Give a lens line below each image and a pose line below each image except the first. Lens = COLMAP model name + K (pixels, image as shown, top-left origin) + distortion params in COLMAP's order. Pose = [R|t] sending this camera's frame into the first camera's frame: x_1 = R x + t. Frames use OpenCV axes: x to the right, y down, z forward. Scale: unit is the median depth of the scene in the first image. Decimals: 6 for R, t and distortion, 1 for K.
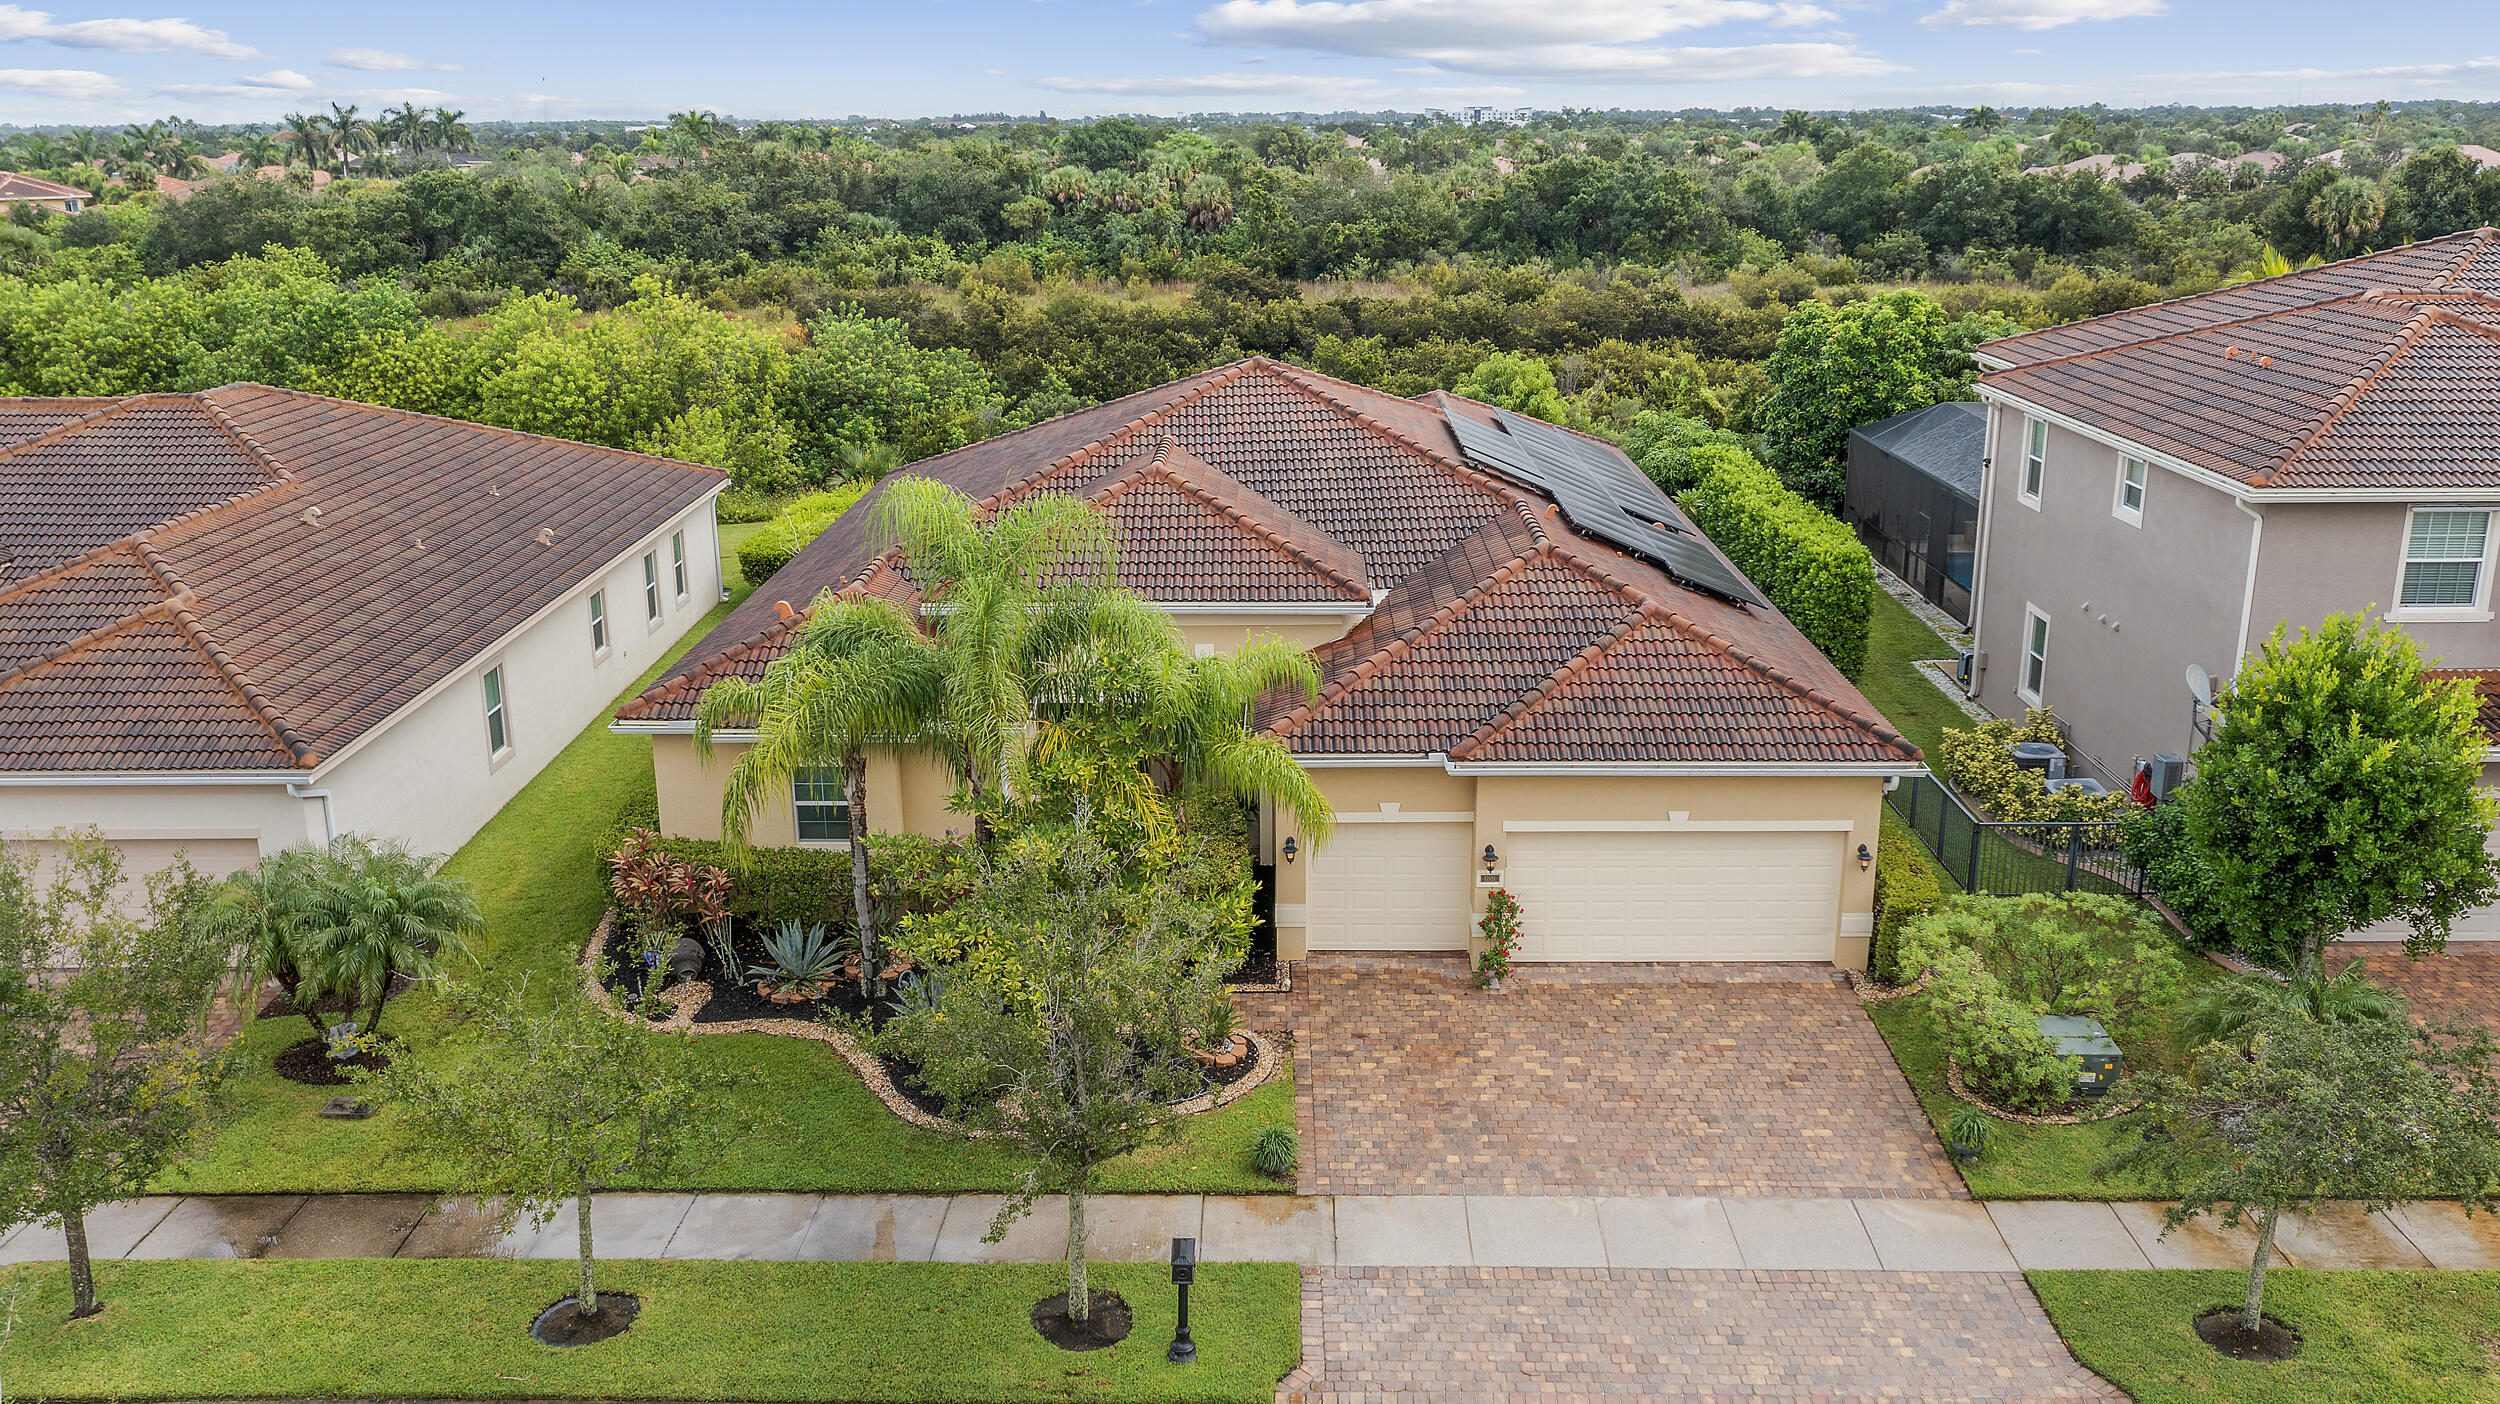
lens RADIAL K [[1990.4, 0, 1248.7], [0, 1990.4, 700.7], [0, 0, 1]] dist [-0.010424, 0.008384]
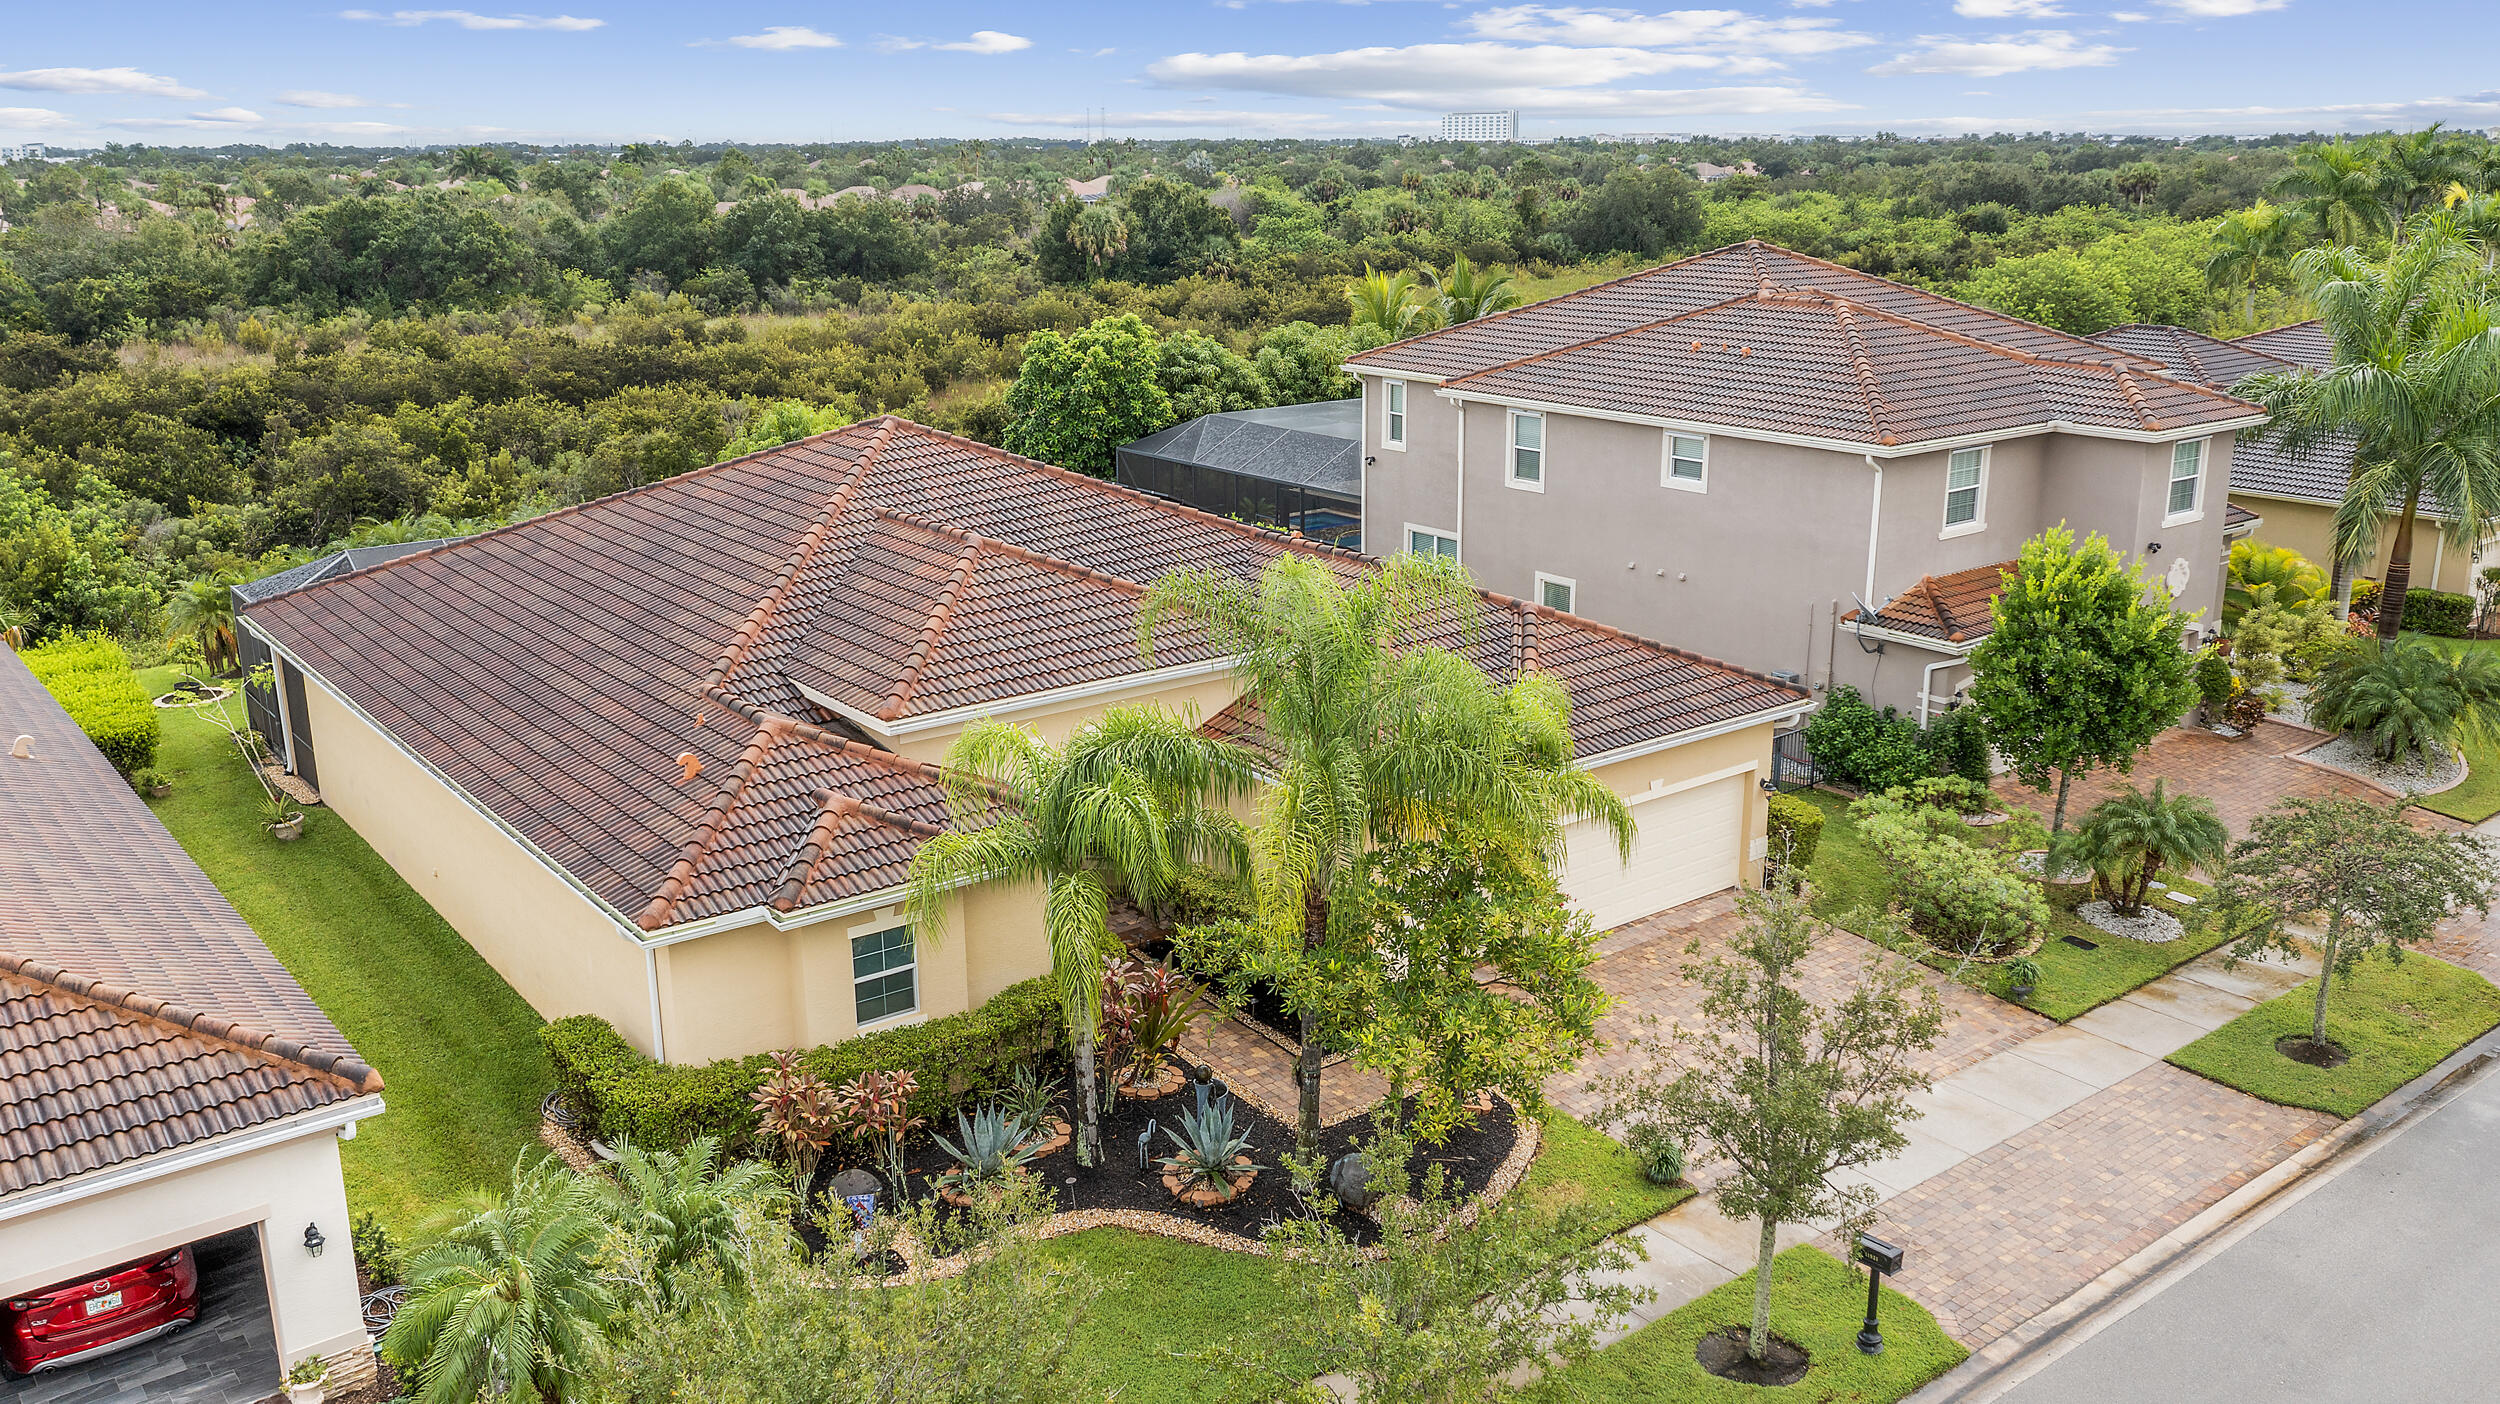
lens RADIAL K [[1992.2, 0, 1255.8], [0, 1992.2, 710.6], [0, 0, 1]] dist [-0.008857, 0.008768]
pose [[0.778509, -0.167696, 0.604816, -0.114060], [0.175409, 0.983379, 0.046875, -0.013476], [-0.602624, 0.069597, 0.794984, 0.046379]]
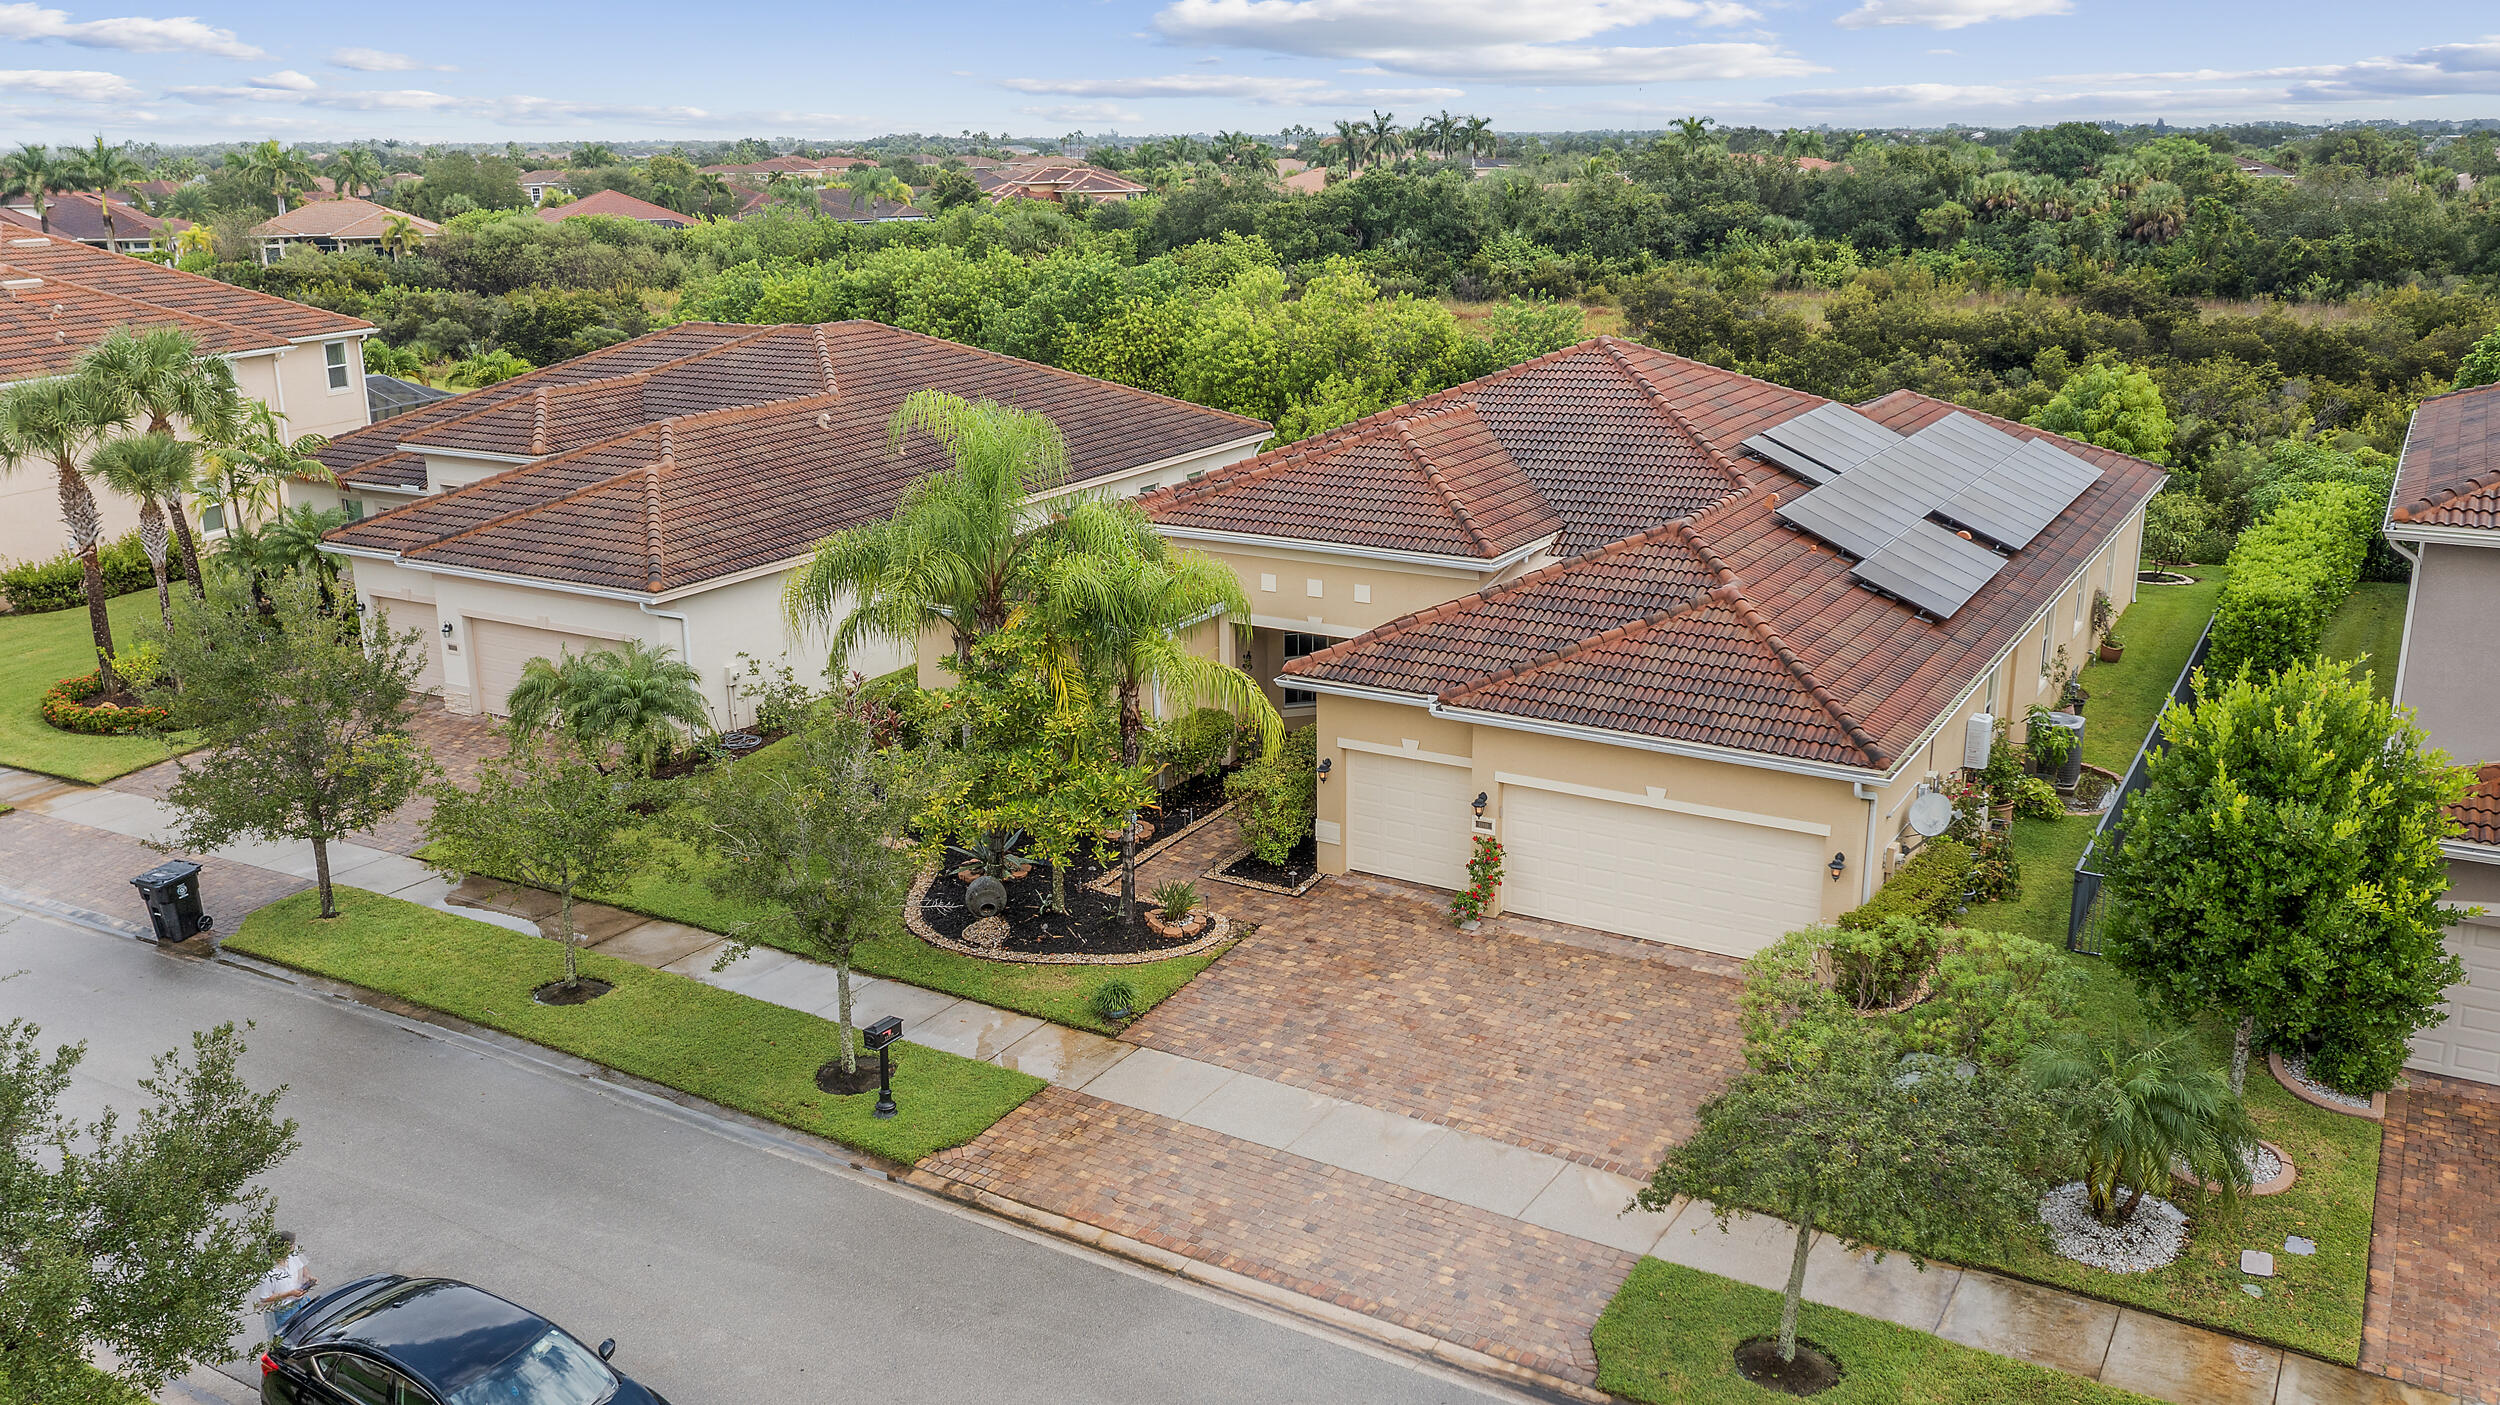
lens RADIAL K [[1990.7, 0, 1249.4], [0, 1990.7, 693.1], [0, 0, 1]] dist [-0.010247, 0.002336]
pose [[0.866610, 0.133217, -0.480874, 0.094275], [-0.136969, 0.990194, 0.027476, 0.001735], [0.479819, 0.042054, 0.876359, 0.005080]]
